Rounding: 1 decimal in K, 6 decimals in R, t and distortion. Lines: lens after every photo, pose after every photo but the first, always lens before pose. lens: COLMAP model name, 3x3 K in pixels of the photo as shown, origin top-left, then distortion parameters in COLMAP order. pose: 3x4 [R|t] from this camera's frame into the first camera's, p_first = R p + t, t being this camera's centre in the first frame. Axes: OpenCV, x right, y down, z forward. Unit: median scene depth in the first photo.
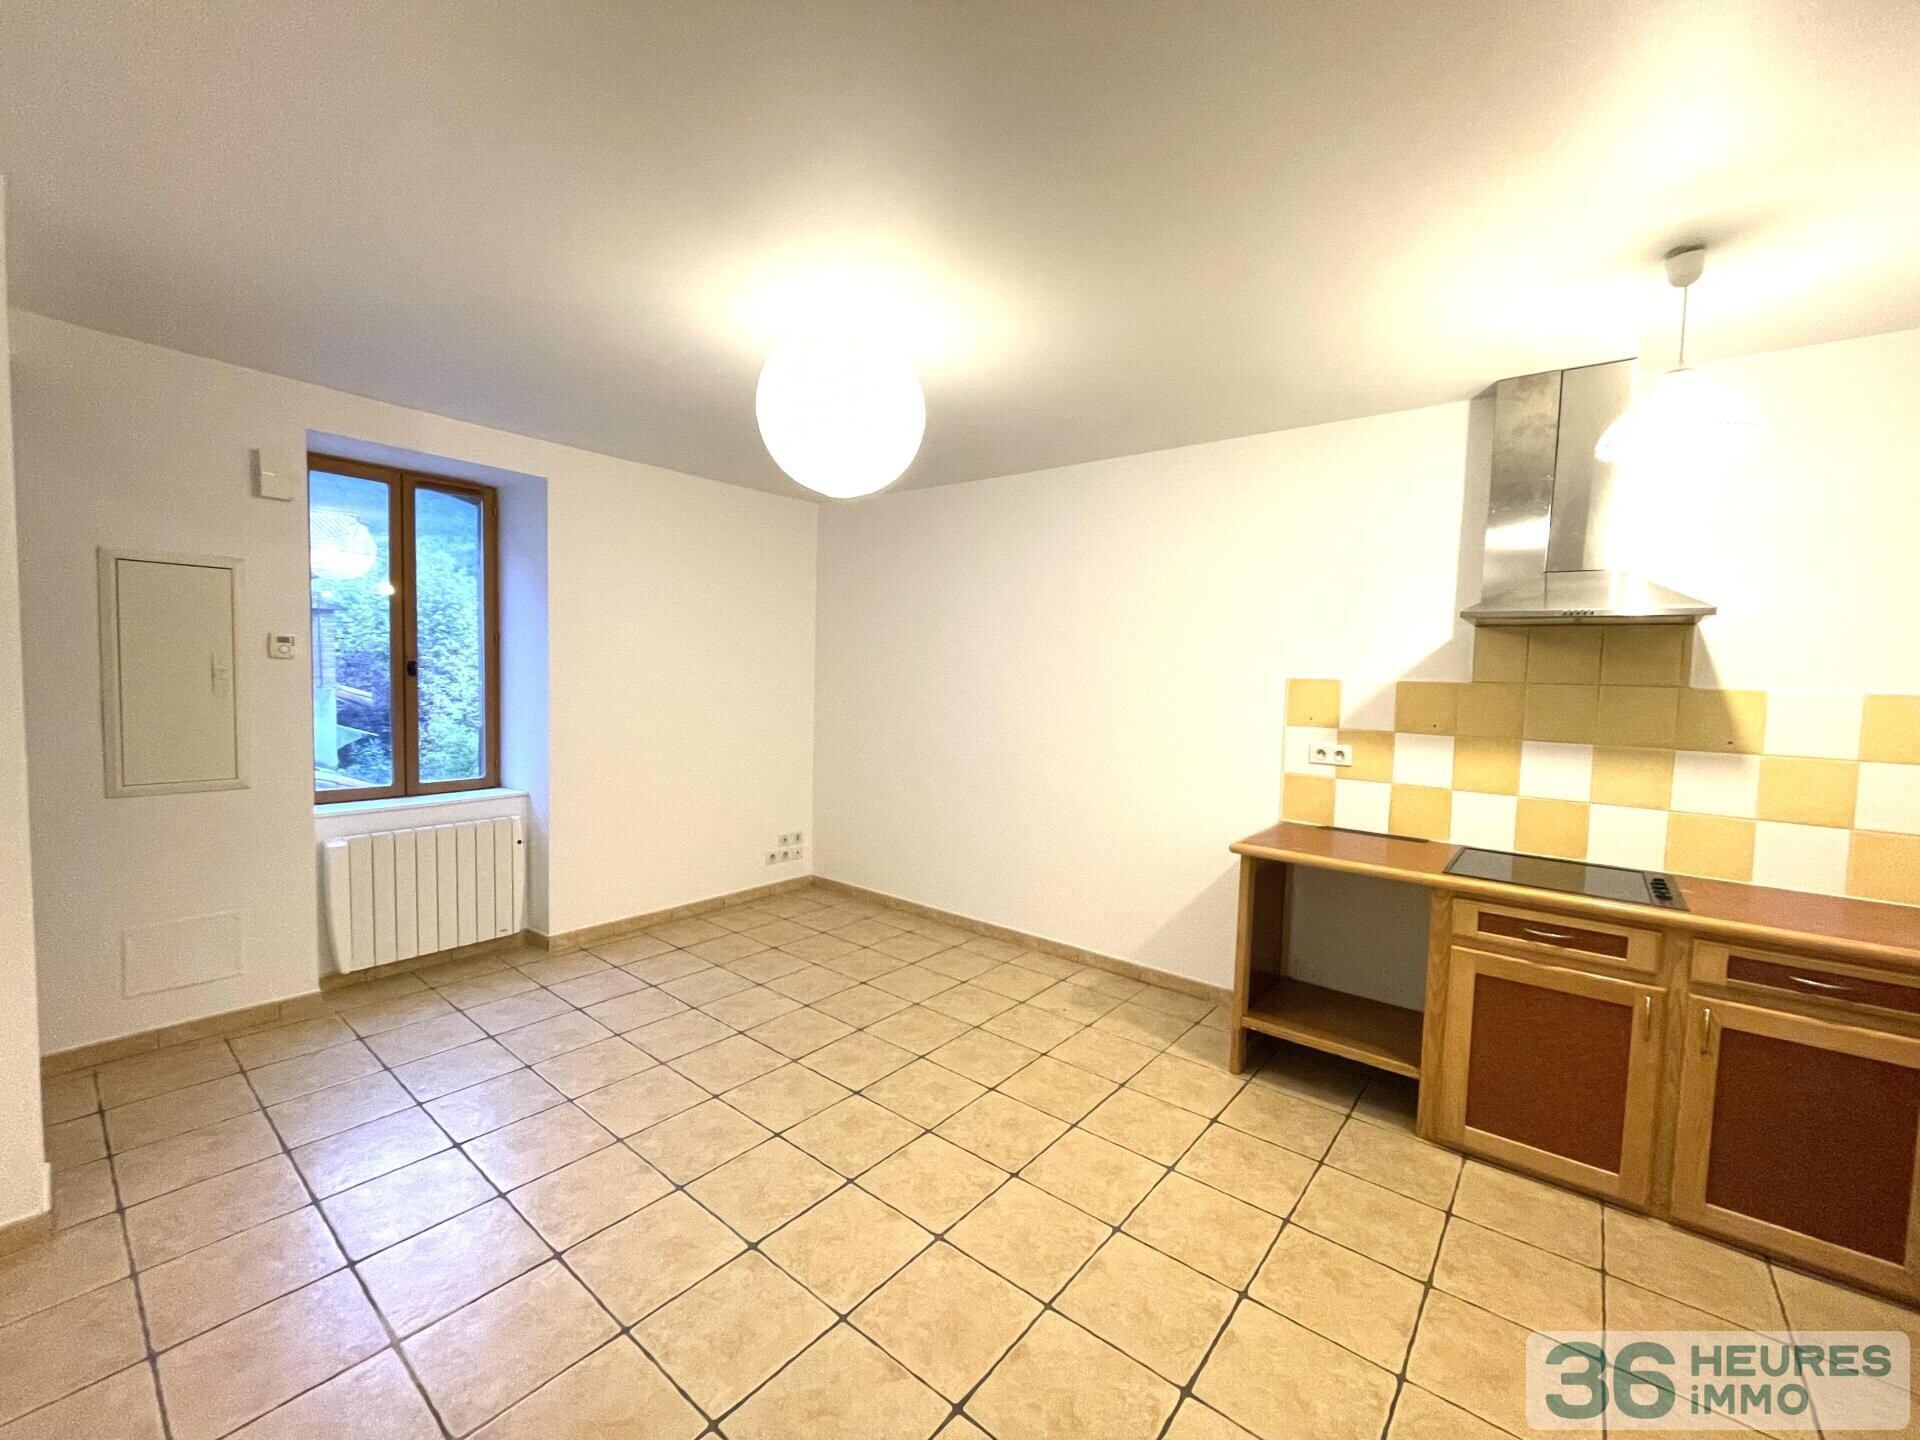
lens RADIAL K [[779.7, 0, 960.3], [0, 779.7, 722.7], [0, 0, 1]] dist [-0.003803, -0.000118]
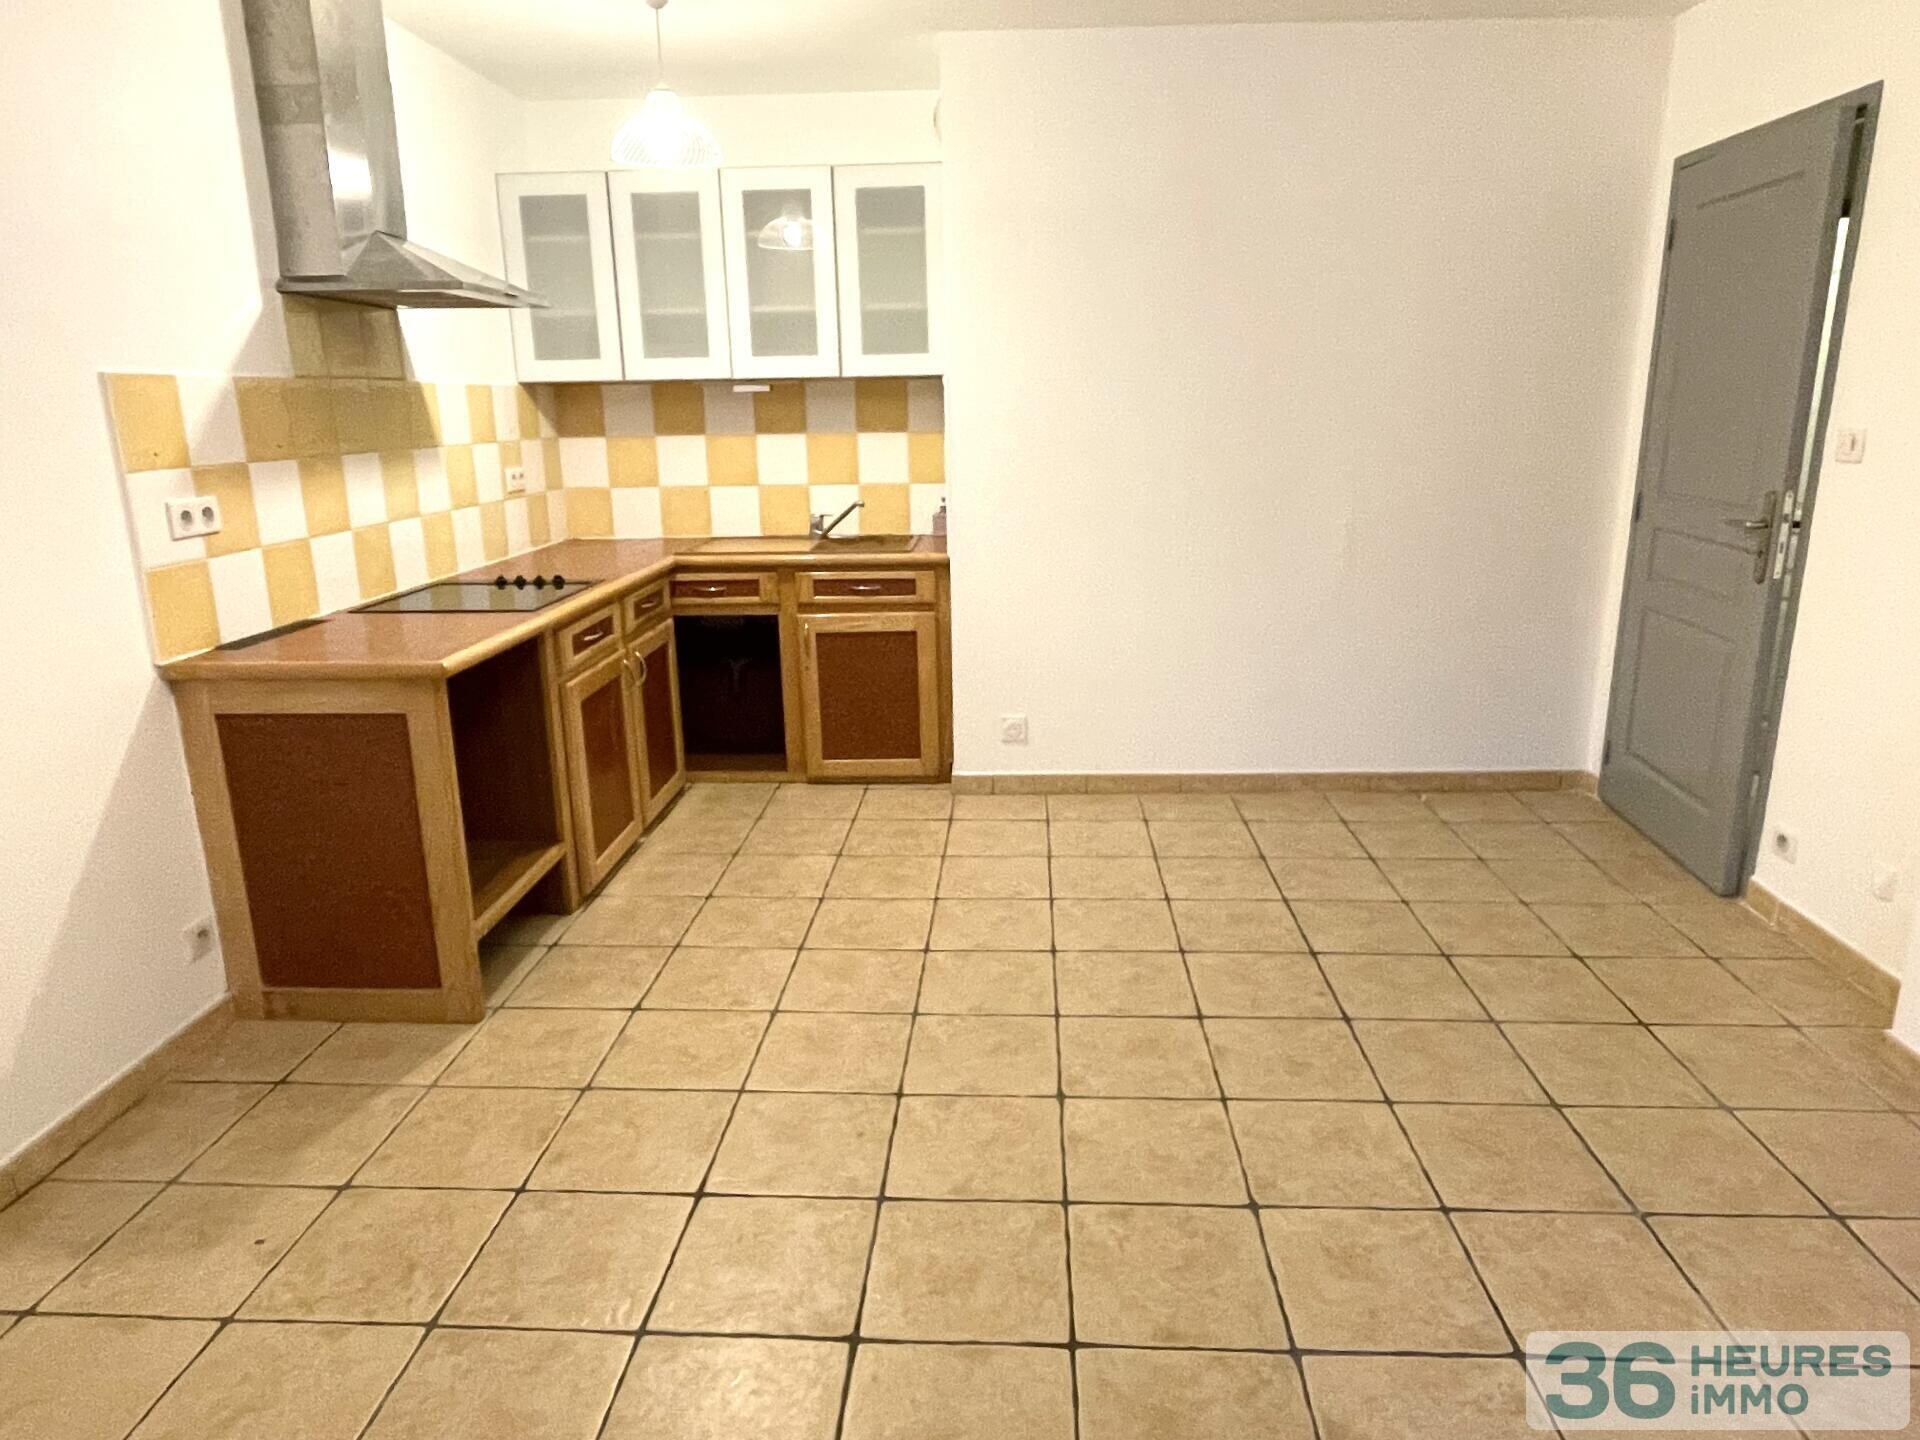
lens RADIAL K [[1200.1, 0, 961.3], [0, 1200.1, 711.8], [0, 0, 1]] dist [0.006578, -0.000710]
pose [[-0.594854, -0.223582, 0.772114, -0.565202], [0.045995, 0.949498, 0.310383, -0.071614], [-0.802517, 0.220146, -0.554529, 1.140840]]
